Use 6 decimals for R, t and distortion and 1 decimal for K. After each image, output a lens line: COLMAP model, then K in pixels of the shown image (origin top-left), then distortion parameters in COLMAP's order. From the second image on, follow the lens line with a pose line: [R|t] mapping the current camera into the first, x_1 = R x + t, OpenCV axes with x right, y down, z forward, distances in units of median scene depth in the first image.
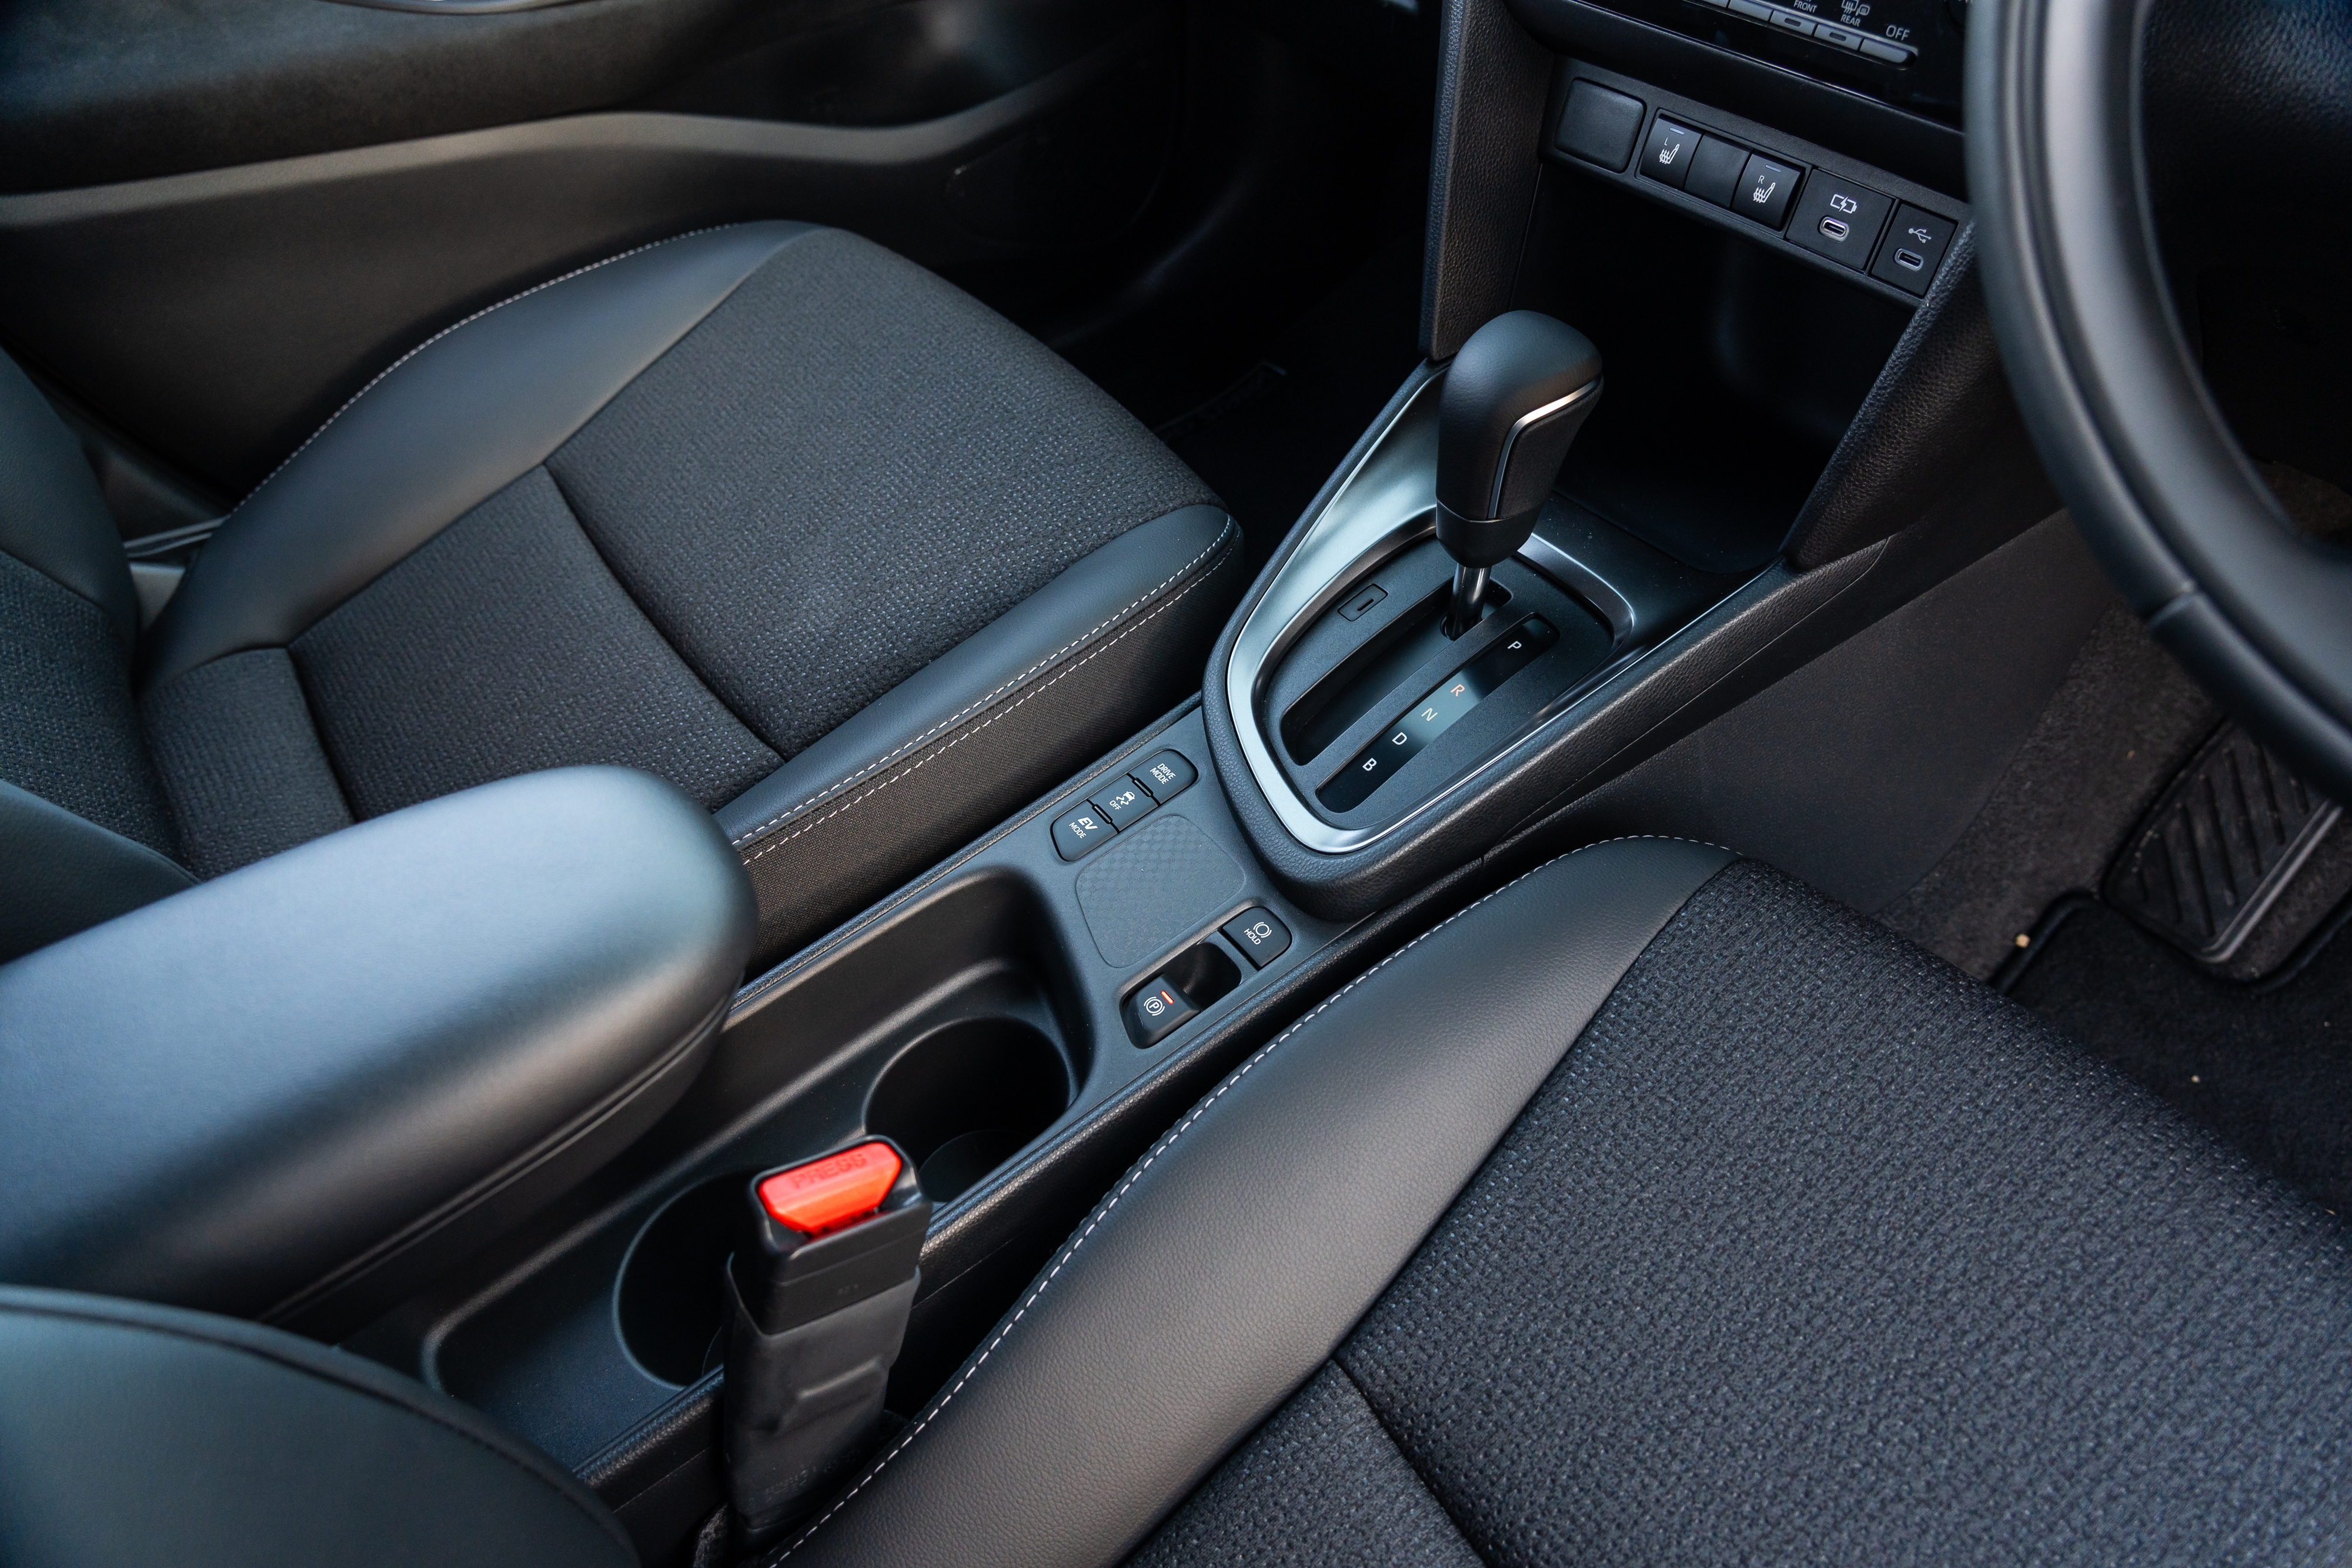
lens RADIAL K [[1541.8, 0, 1180.1], [0, 1541.8, 754.4], [0, 0, 1]] dist [-0.025211, -0.000997]
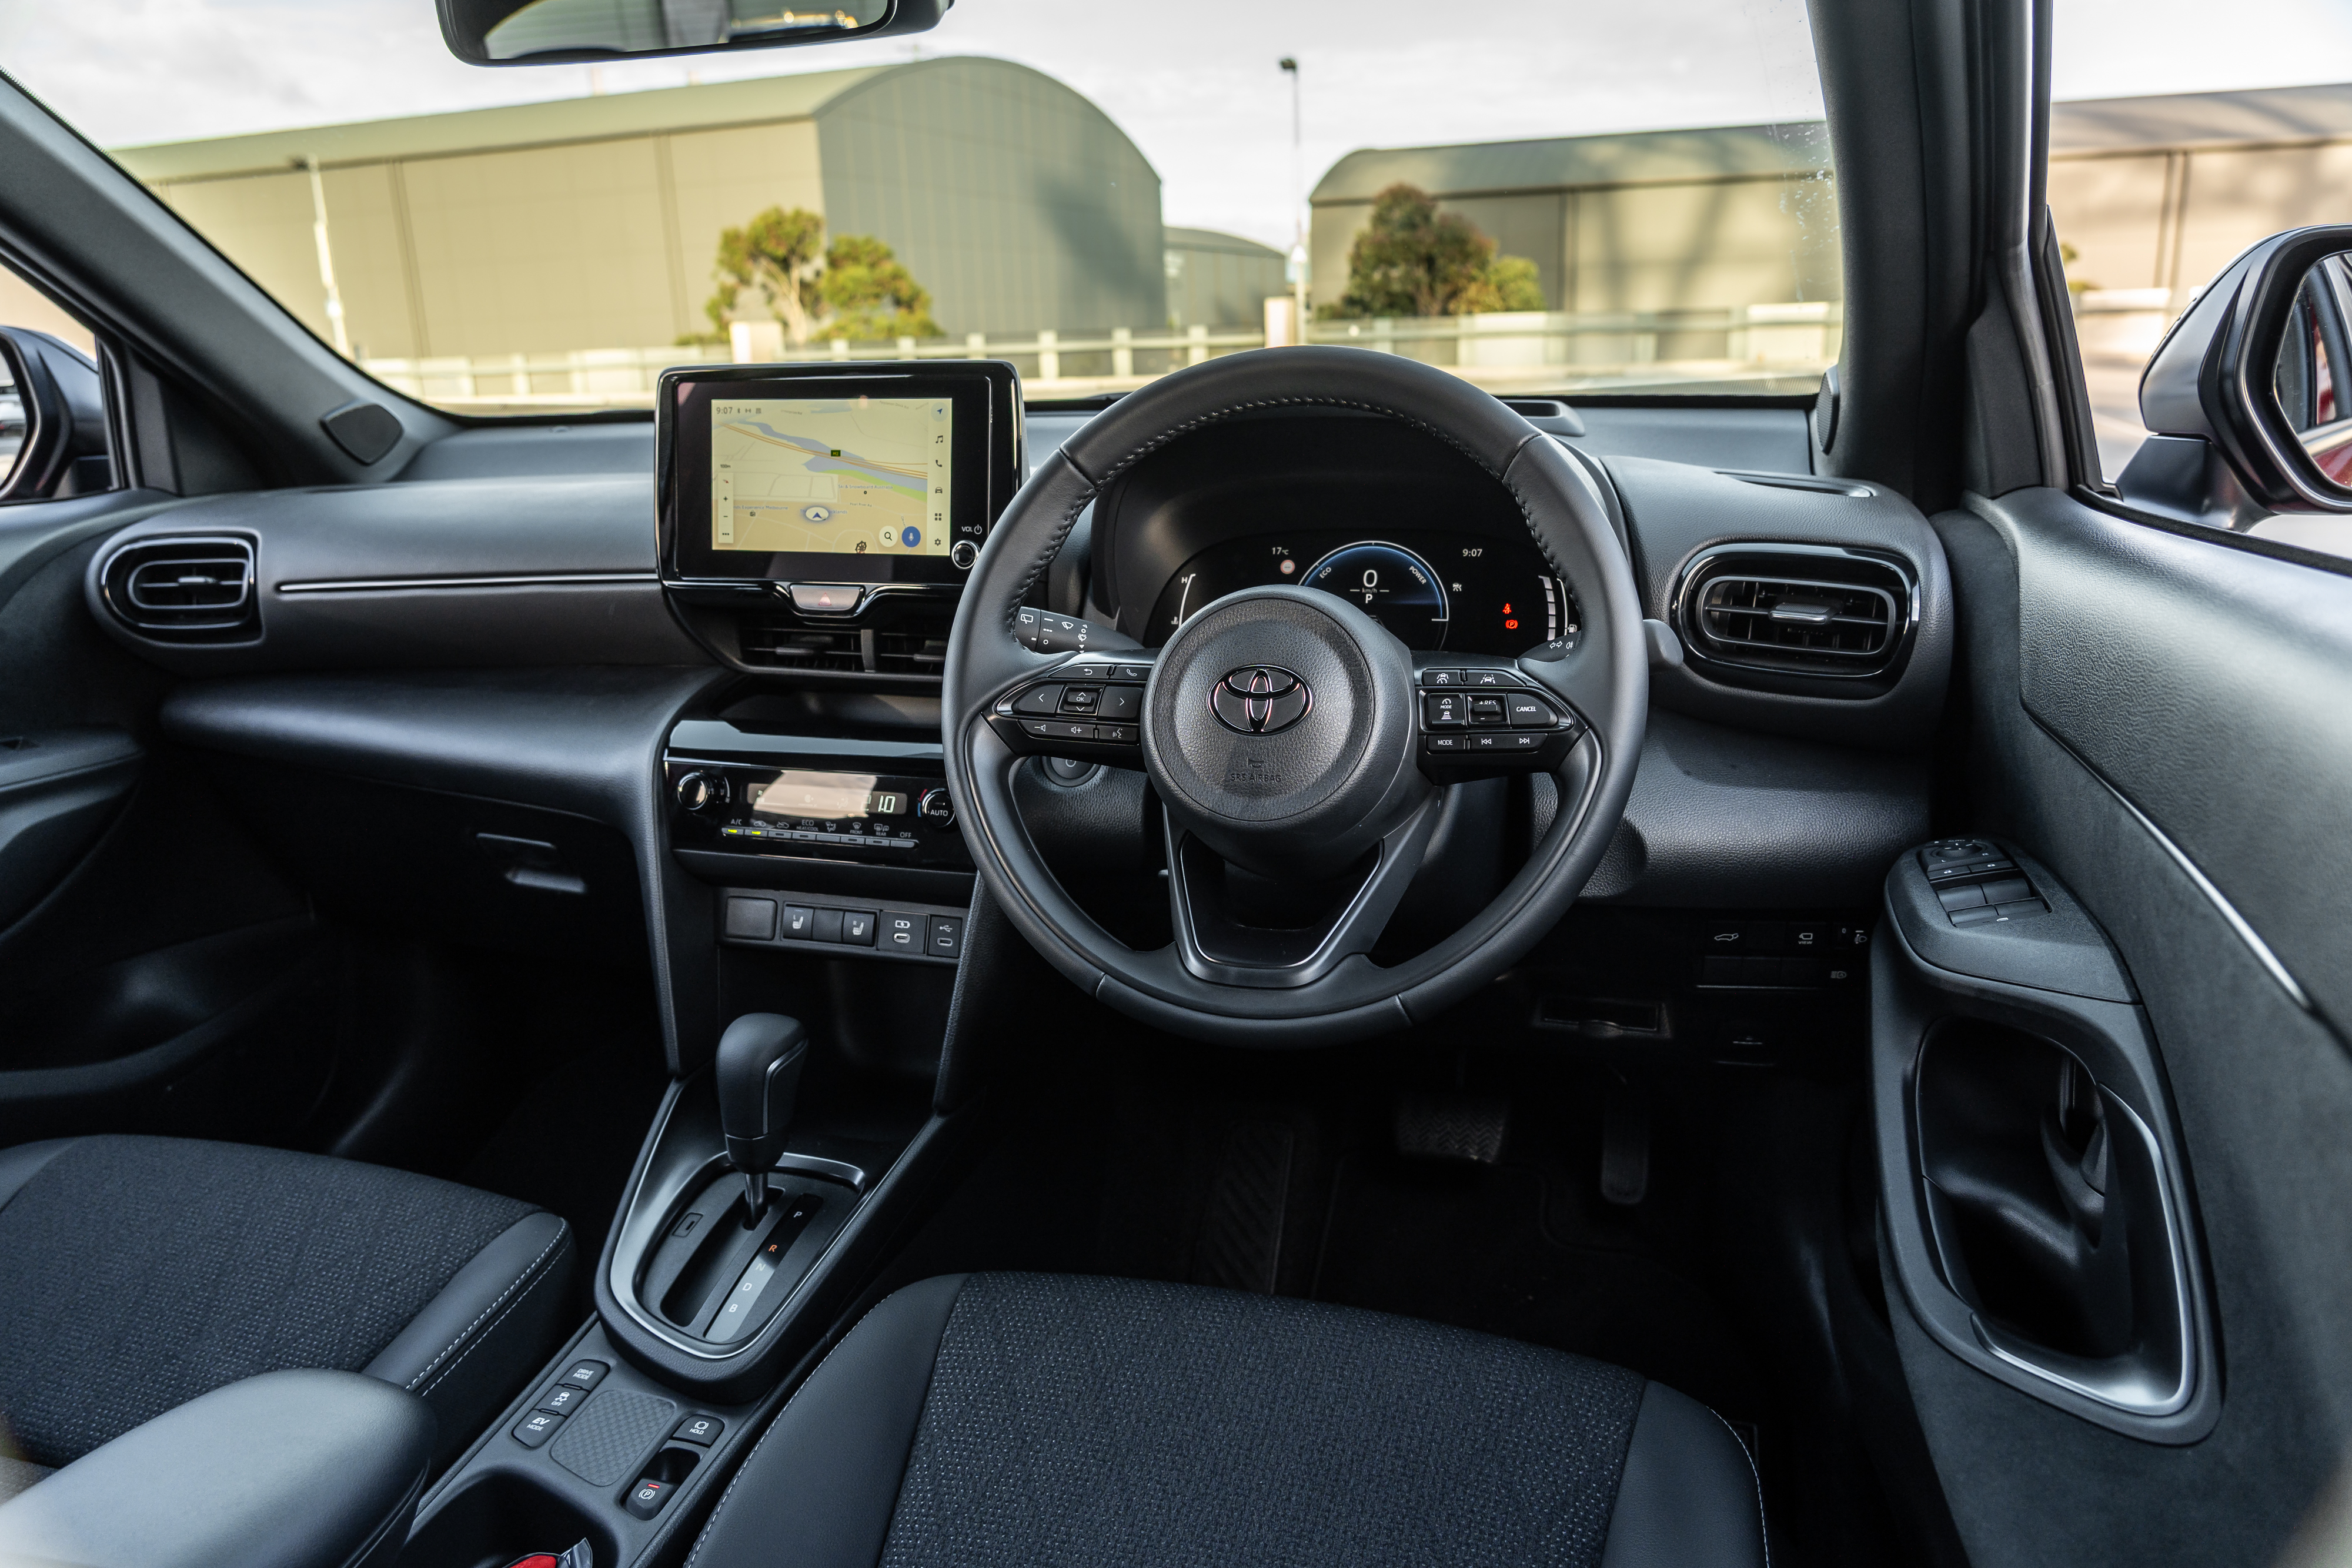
lens RADIAL K [[1597.0, 0, 1181.9], [0, 1597.0, 771.6], [0, 0, 1]] dist [-0.014823, 0.000510]
pose [[0.797056, -0.095565, 0.596296, -0.400034], [0.397751, 0.826057, -0.399279, 0.364697], [-0.454417, 0.555425, 0.696425, -0.560819]]
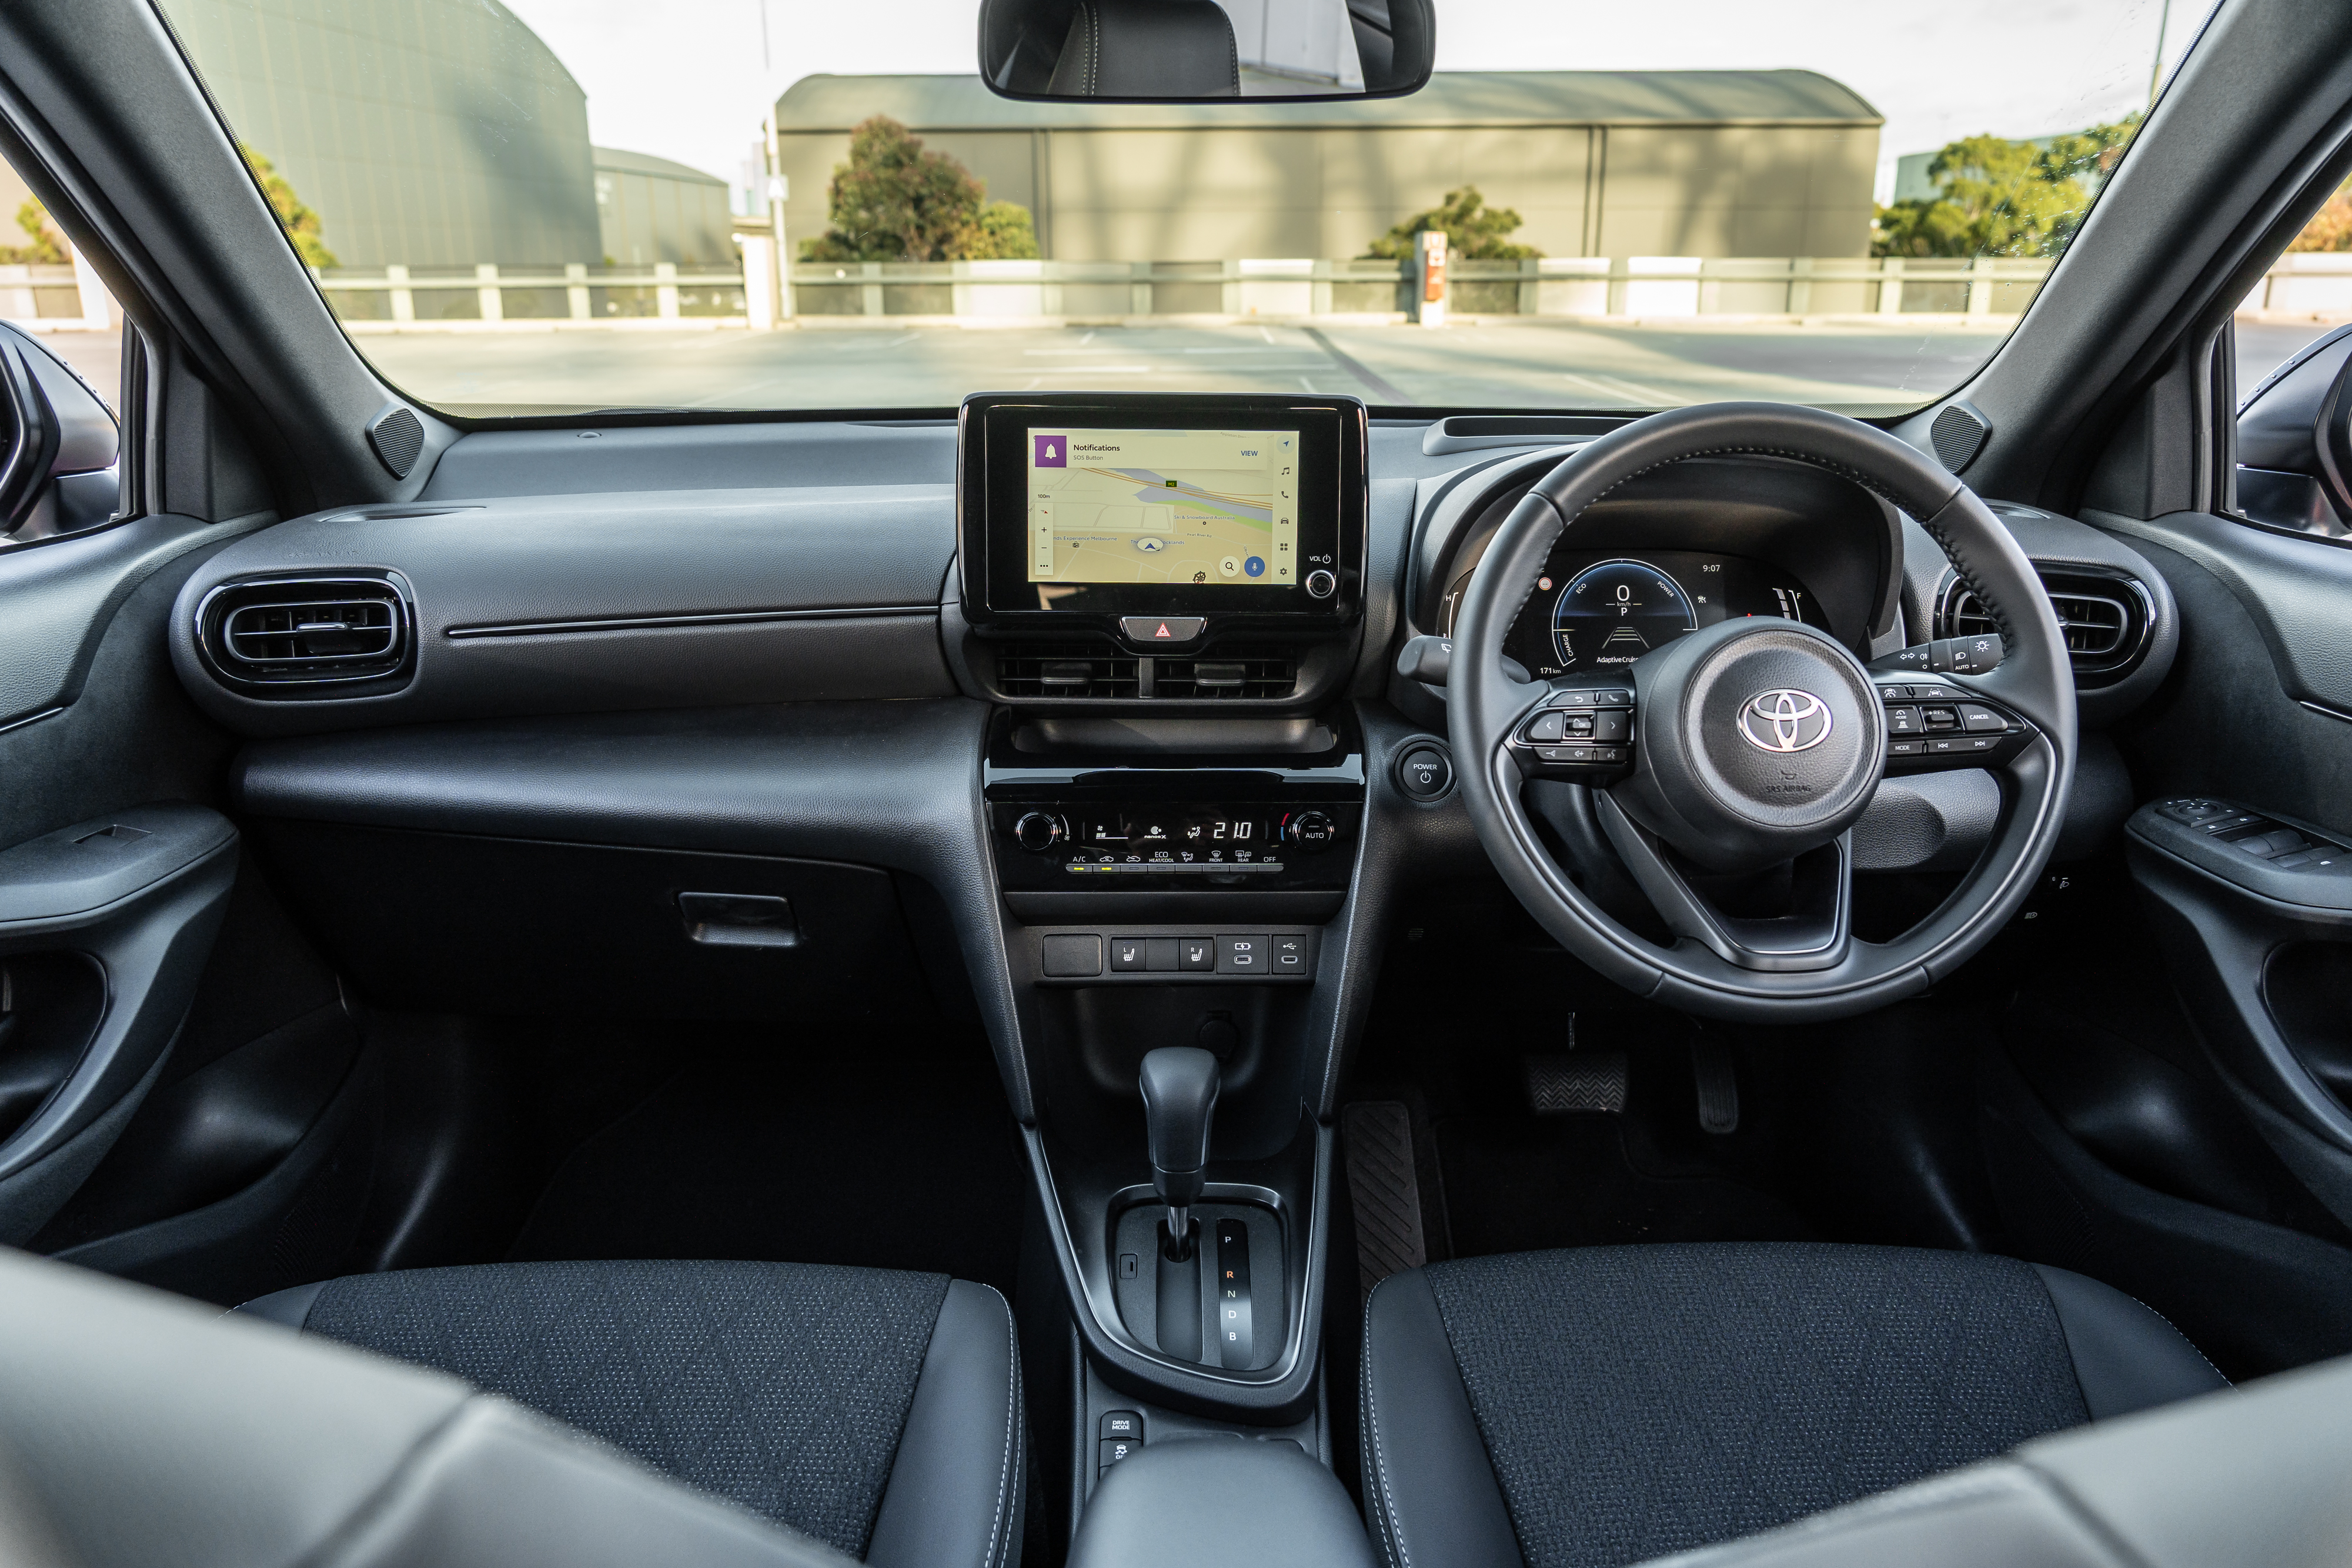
lens RADIAL K [[1684.7, 0, 1176.0], [0, 1684.7, 784.0], [0, 0, 1]] dist [-0.027868, 0.047908]
pose [[0.563185, -0.156874, 0.811304, -1.167974], [0.548495, 0.805303, -0.225036, -0.089599], [-0.618043, 0.571733, 0.539579, -0.174864]]
